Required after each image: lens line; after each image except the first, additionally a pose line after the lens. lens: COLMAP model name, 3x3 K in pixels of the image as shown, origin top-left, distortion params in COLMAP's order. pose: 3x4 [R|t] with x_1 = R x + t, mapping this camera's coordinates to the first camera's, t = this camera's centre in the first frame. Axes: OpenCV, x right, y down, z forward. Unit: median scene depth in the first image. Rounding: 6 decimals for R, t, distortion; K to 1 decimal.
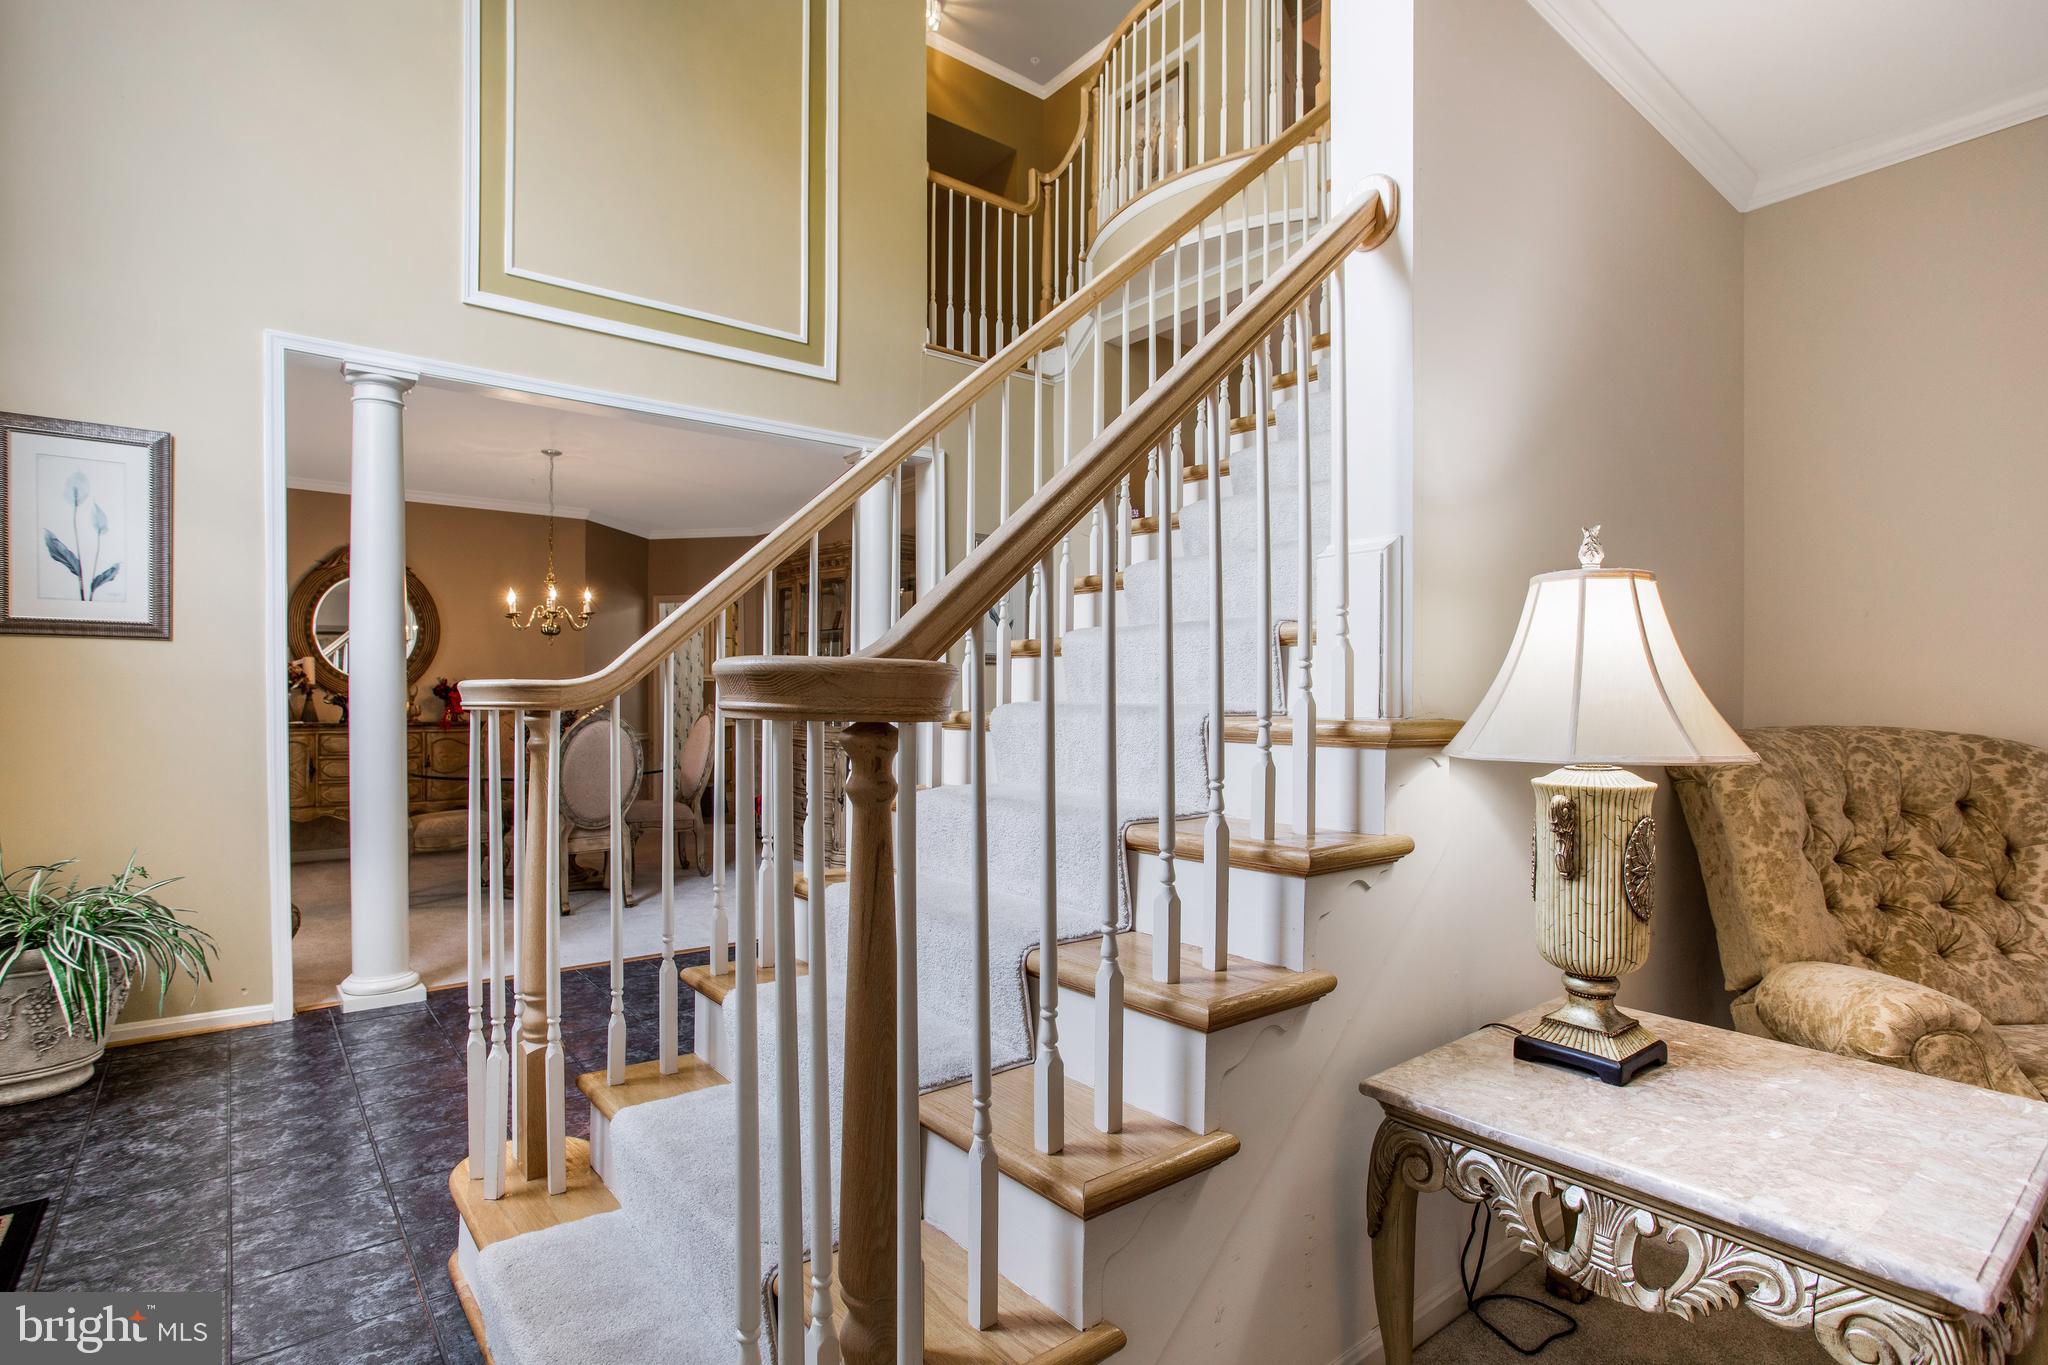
lens RADIAL K [[1012.8, 0, 1021.9], [0, 1012.8, 692.9], [0, 0, 1]] dist [-0.015065, 0.004132]
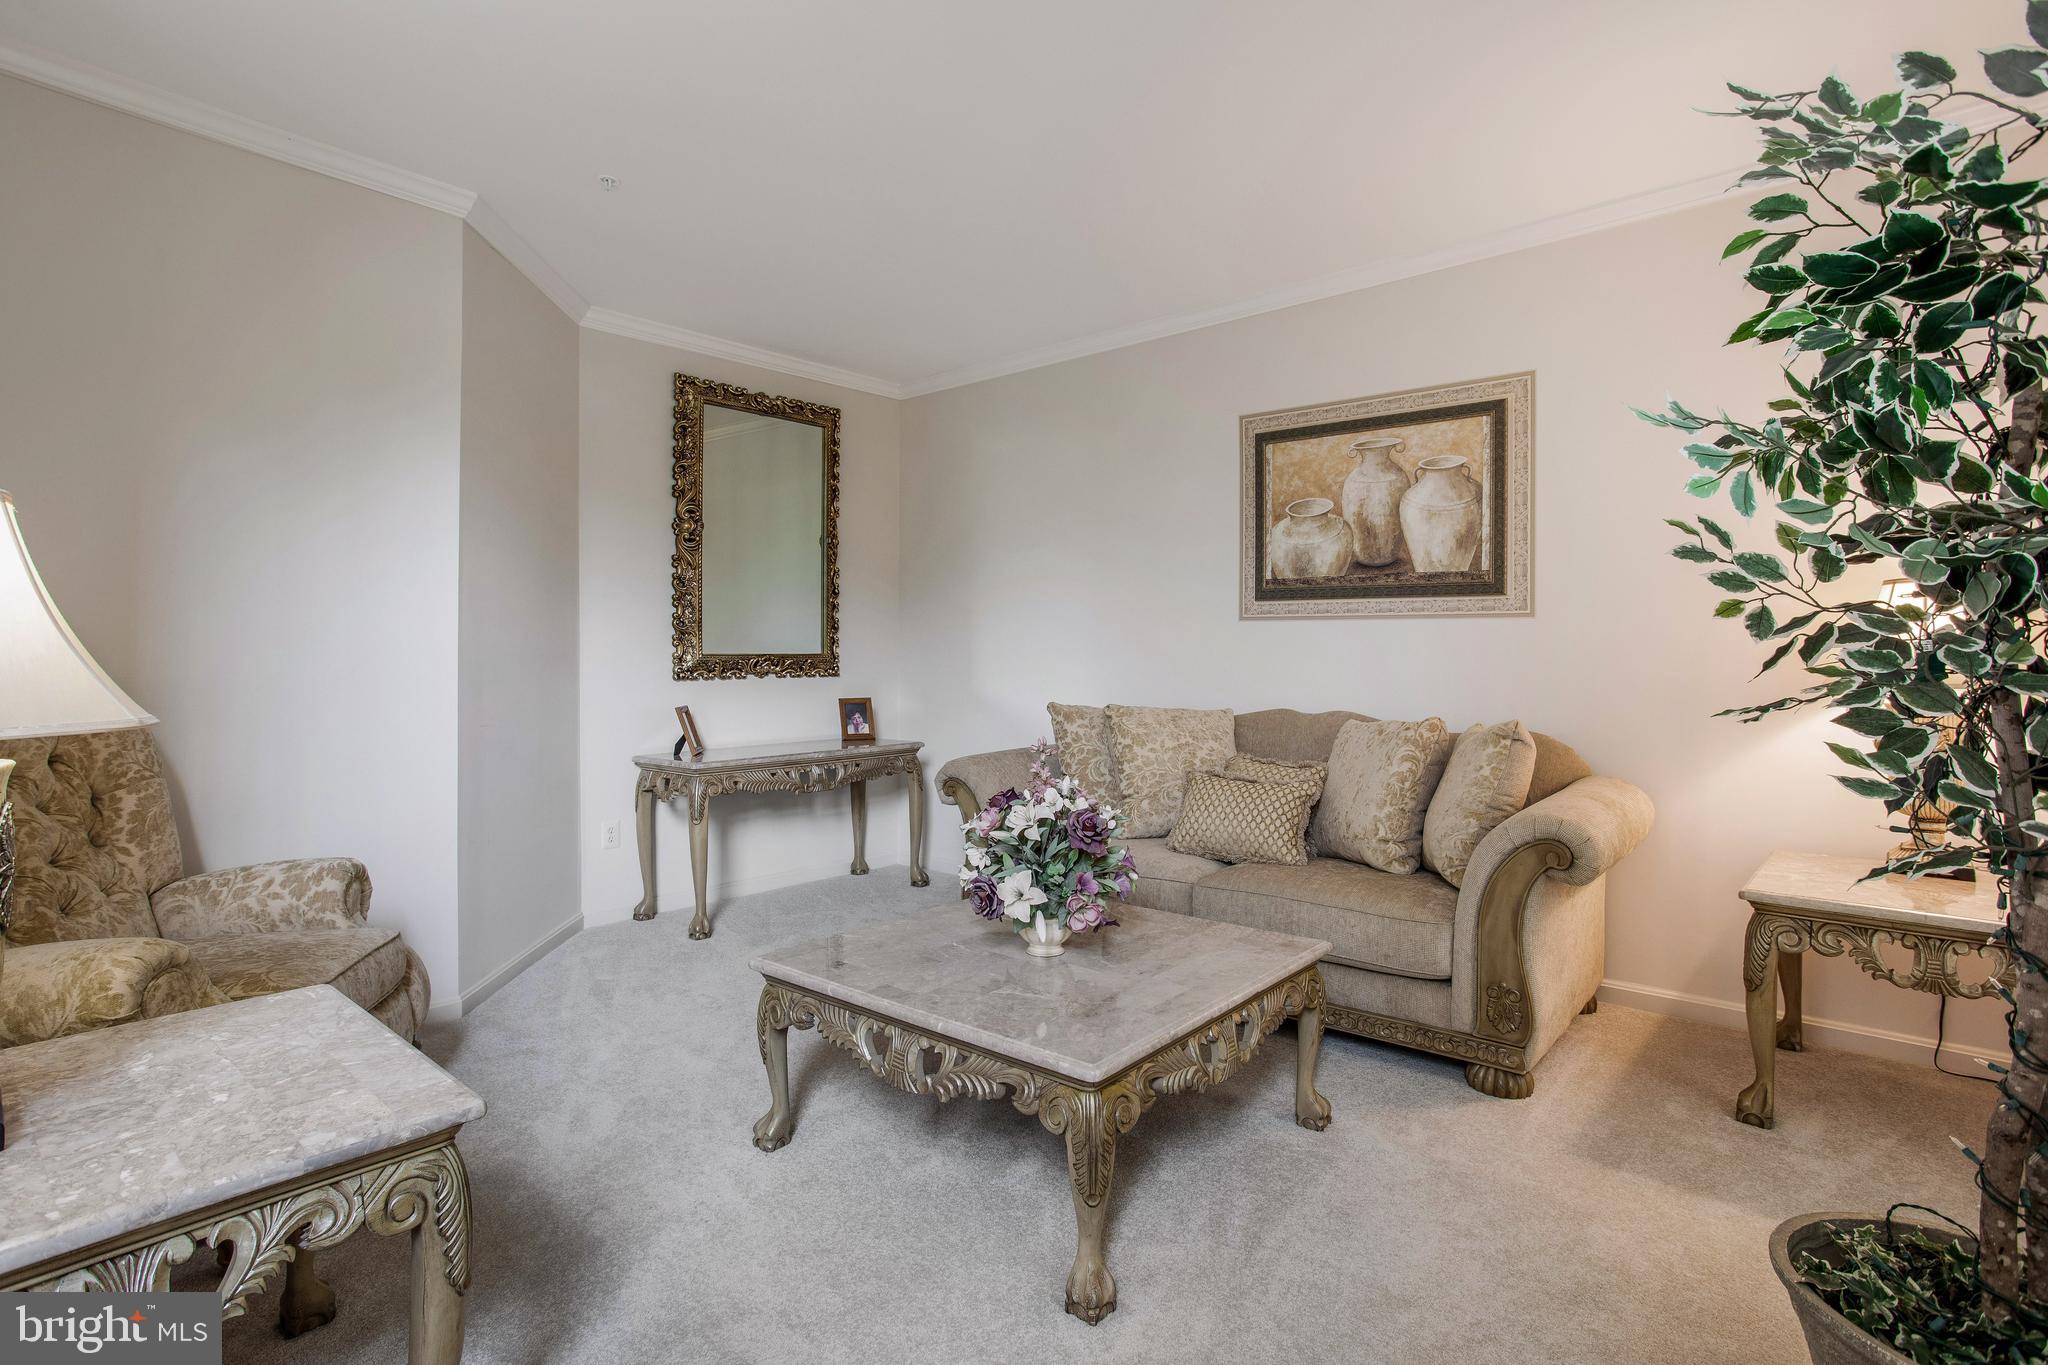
lens RADIAL K [[1012.8, 0, 1021.4], [0, 1012.8, 675.9], [0, 0, 1]] dist [-0.015065, 0.004132]
pose [[-0.204083, -0.022794, 0.978688, -0.267292], [-0.004161, 0.999740, 0.022417, 0.002315], [-0.978945, 0.000502, -0.204125, 0.324416]]
